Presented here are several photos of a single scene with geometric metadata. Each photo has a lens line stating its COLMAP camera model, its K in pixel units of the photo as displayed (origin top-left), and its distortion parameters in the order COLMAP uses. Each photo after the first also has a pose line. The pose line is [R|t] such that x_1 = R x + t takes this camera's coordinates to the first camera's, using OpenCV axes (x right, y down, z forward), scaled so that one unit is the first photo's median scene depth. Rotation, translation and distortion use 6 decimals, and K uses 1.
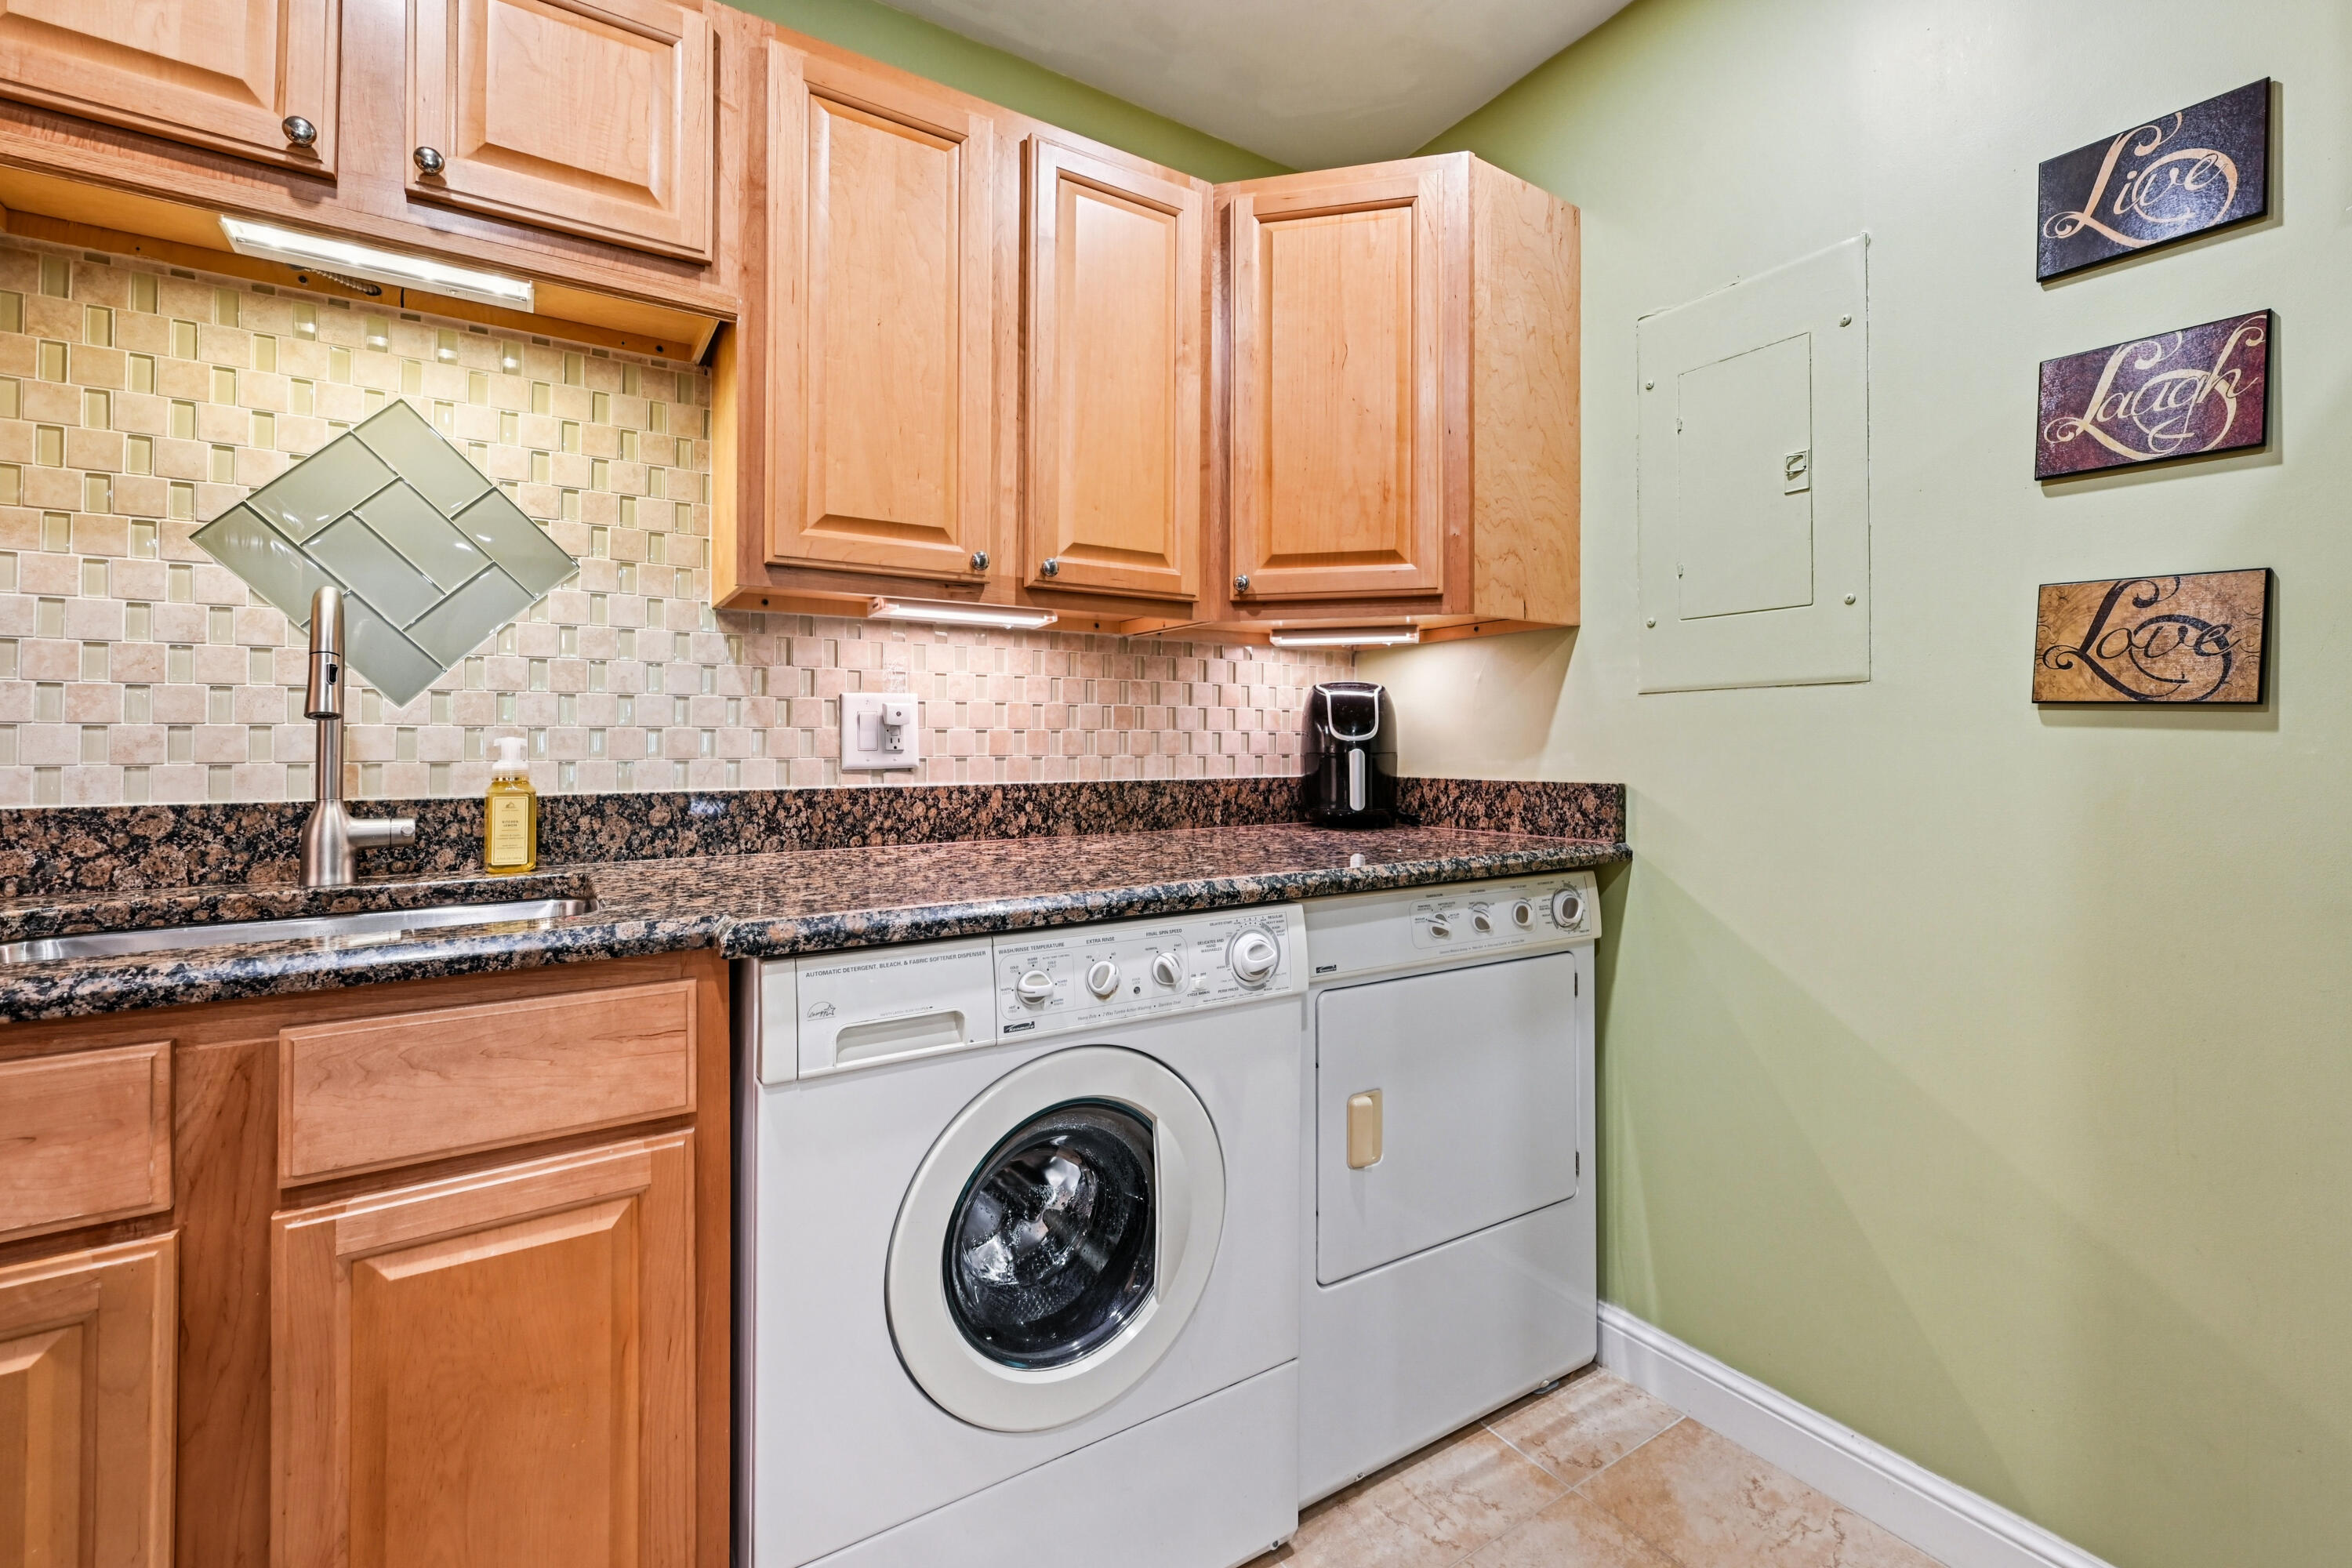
lens RADIAL K [[1000.0, 0, 1183.3], [0, 1000.0, 735.5], [0, 0, 1]] dist [-0.004179, 0.000229]
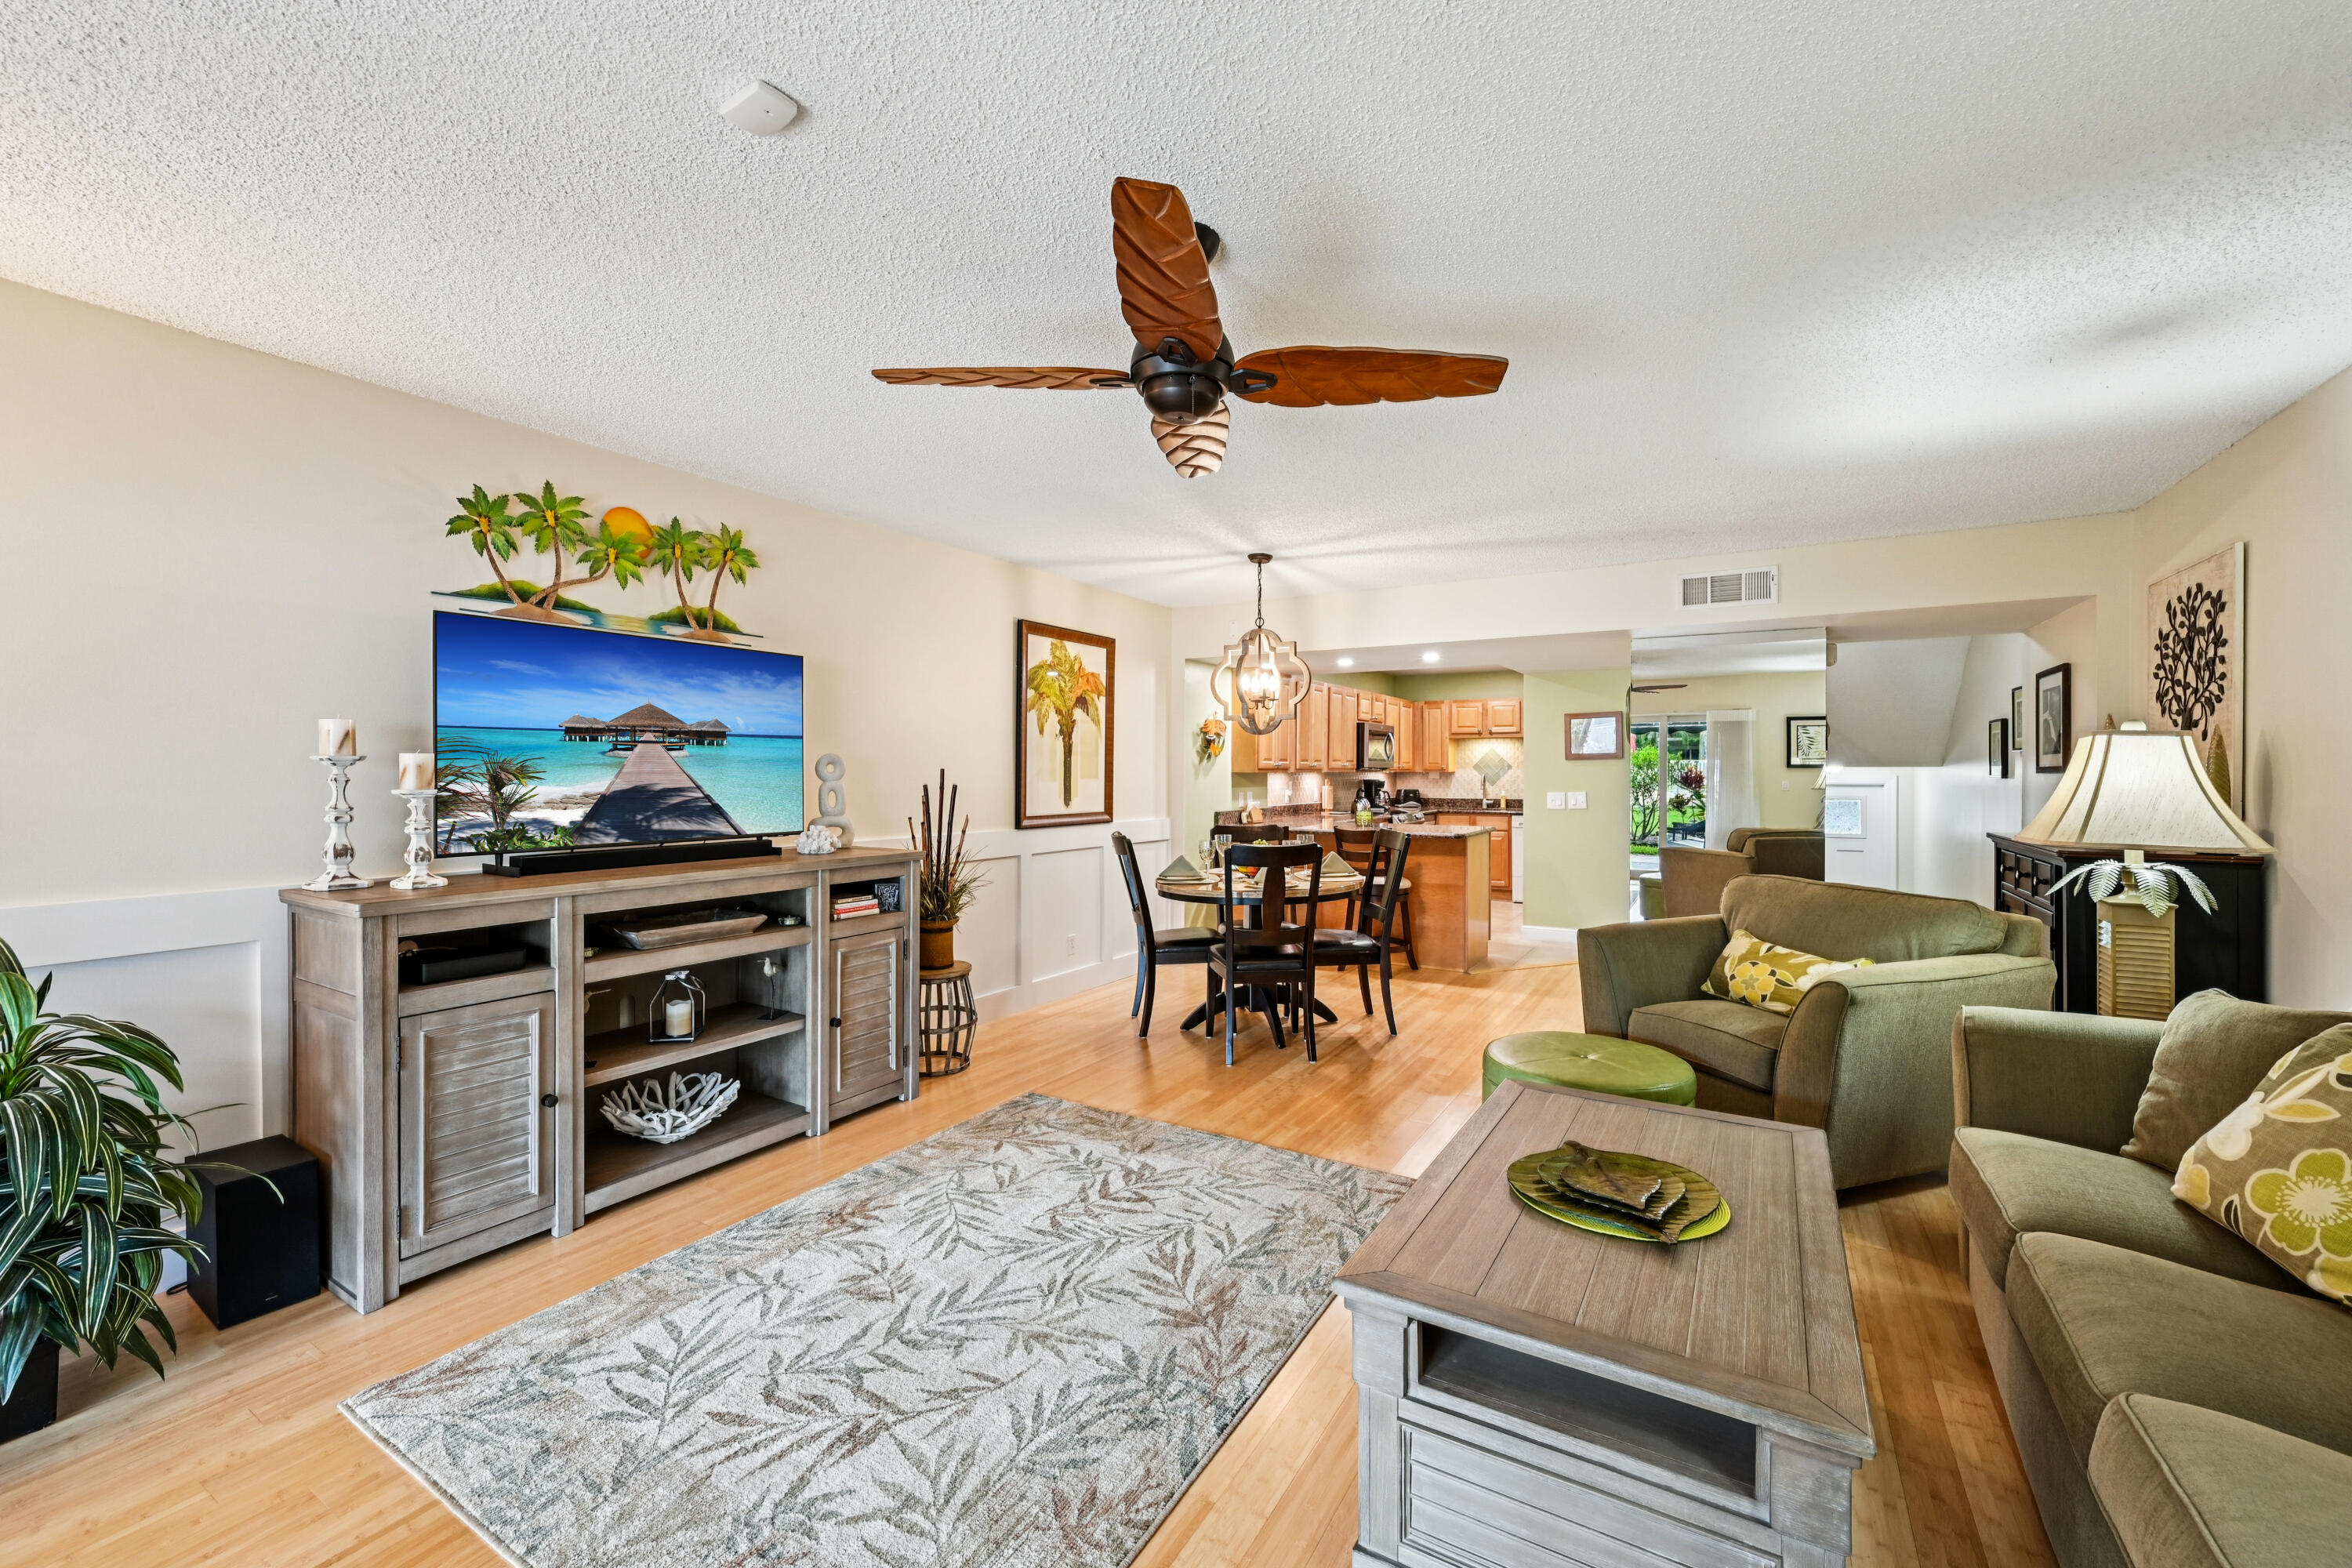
lens RADIAL K [[952.7, 0, 1178.3], [0, 952.7, 771.4], [0, 0, 1]] dist [-0.002799, -0.000746]
pose [[0.439544, 0.002056, -0.898219, 5.356758], [0.011783, 0.999898, 0.008055, -0.264502], [0.898144, -0.014124, 0.439475, -4.973325]]
